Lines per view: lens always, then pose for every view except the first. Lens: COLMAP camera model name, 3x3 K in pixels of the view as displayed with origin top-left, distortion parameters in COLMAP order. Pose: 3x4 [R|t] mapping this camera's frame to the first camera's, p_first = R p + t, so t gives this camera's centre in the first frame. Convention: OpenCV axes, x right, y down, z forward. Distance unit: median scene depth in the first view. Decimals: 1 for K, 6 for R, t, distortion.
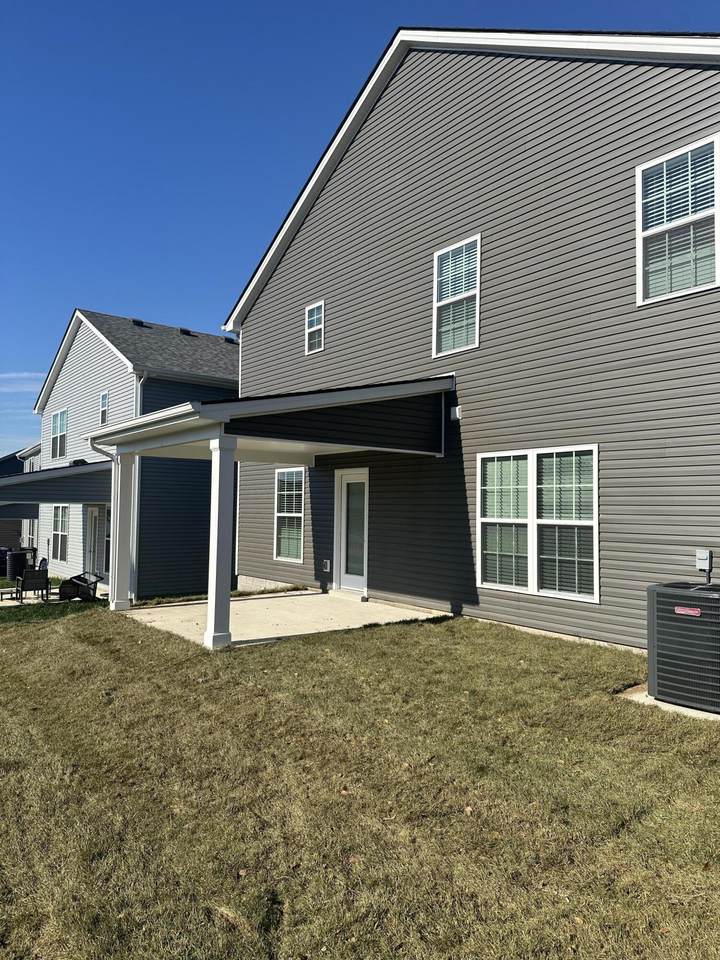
lens RADIAL K [[686.5, 0, 360.0], [0, 686.5, 480.0], [0, 0, 1]] dist [0.156419, -0.252806]
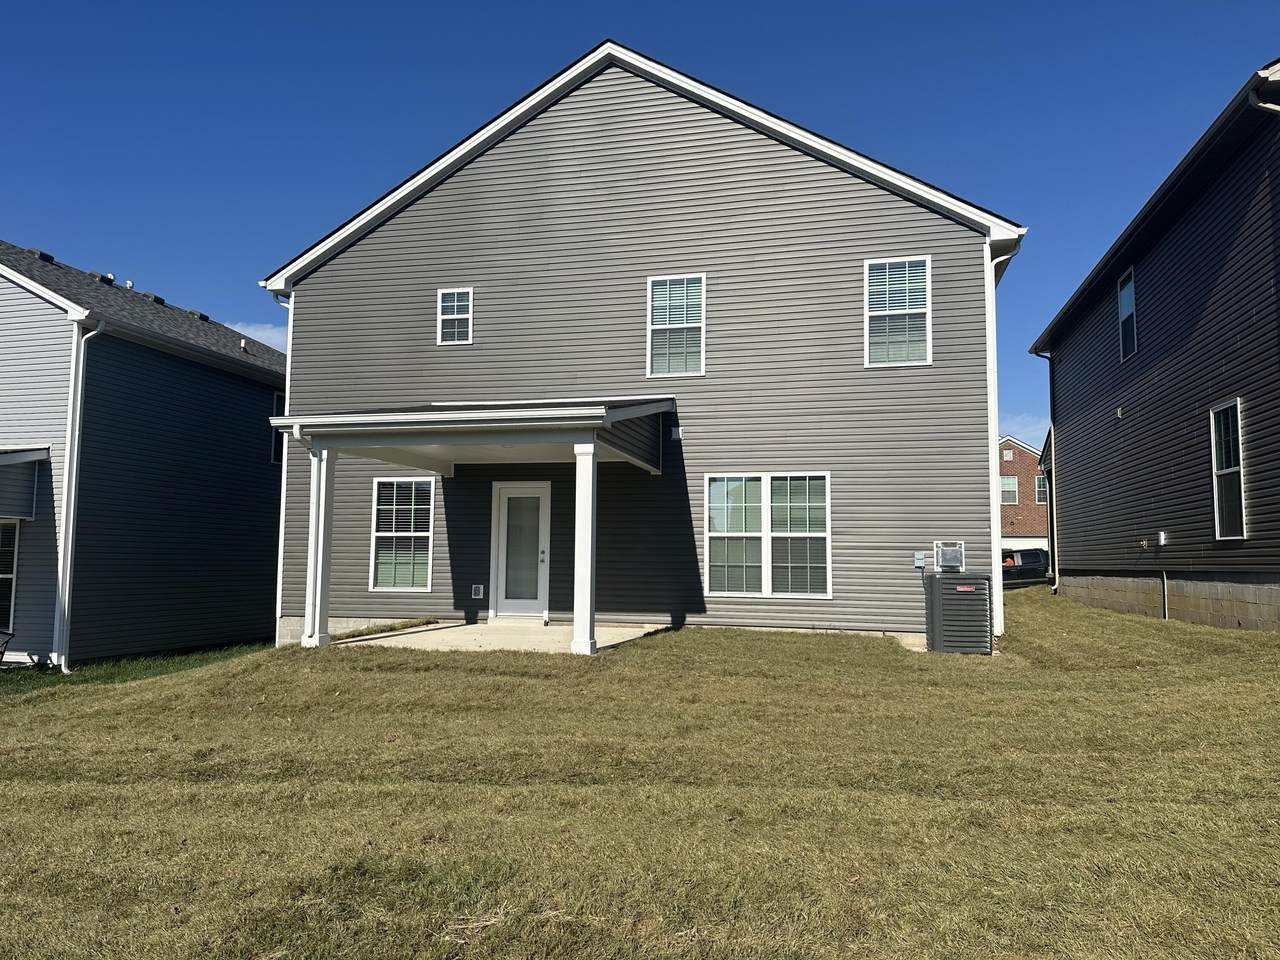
lens RADIAL K [[915.3, 0, 640.9], [0, 915.3, 490.3], [0, 0, 1]] dist [0.156419, -0.252806]
pose [[0.758312, 0.045228, 0.650321, -0.813181], [-0.025850, 0.998892, -0.039327, 0.046024], [-0.651379, 0.013011, 0.758641, -0.023894]]
